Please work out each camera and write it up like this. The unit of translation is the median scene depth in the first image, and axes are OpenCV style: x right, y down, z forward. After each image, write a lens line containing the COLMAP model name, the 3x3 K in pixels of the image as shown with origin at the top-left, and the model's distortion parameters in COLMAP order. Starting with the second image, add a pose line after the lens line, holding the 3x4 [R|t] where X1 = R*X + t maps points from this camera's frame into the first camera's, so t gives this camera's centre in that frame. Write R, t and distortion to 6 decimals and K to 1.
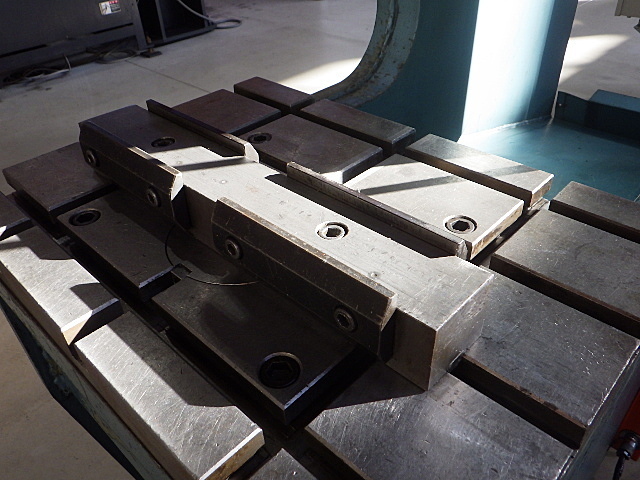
lens RADIAL K [[523.2, 0, 321.5], [0, 523.2, 246.8], [0, 0, 1]] dist [-0.010942, -0.002685]
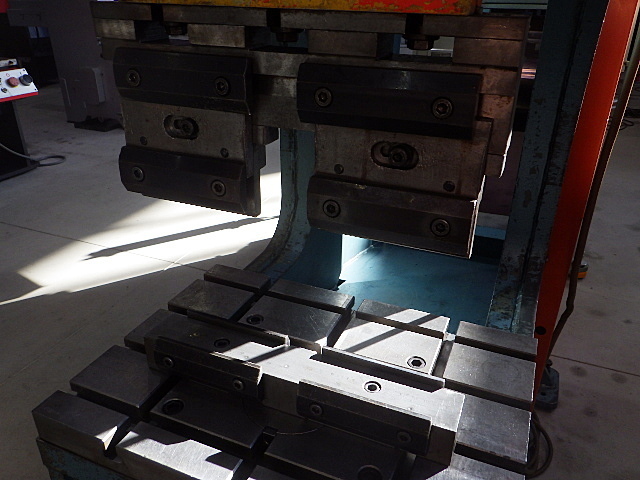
lens RADIAL K [[523.2, 0, 321.5], [0, 523.2, 246.8], [0, 0, 1]] dist [-0.010942, -0.002685]
pose [[0.932984, -0.116794, 0.340441, -0.398587], [0.177958, 0.971868, -0.154281, -0.145005], [-0.312845, 0.204526, 0.927522, -0.391301]]
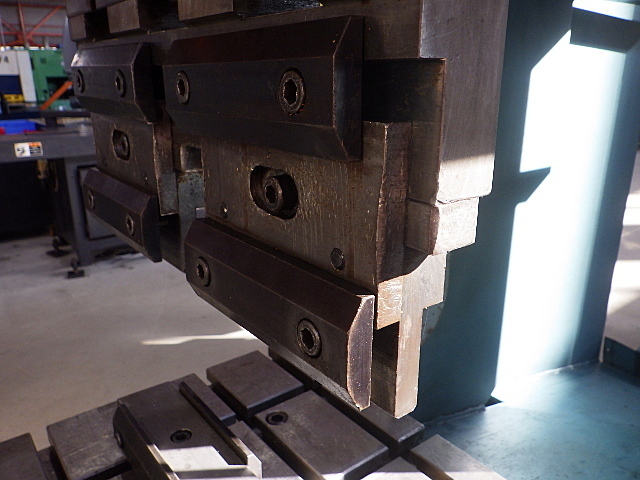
lens RADIAL K [[523.2, 0, 321.5], [0, 523.2, 246.8], [0, 0, 1]] dist [-0.010942, -0.002685]
pose [[0.988705, 0.078136, -0.127896, 0.080768], [-0.115505, 0.941023, -0.318016, -0.203315], [0.095505, 0.329197, 0.939419, -0.116271]]
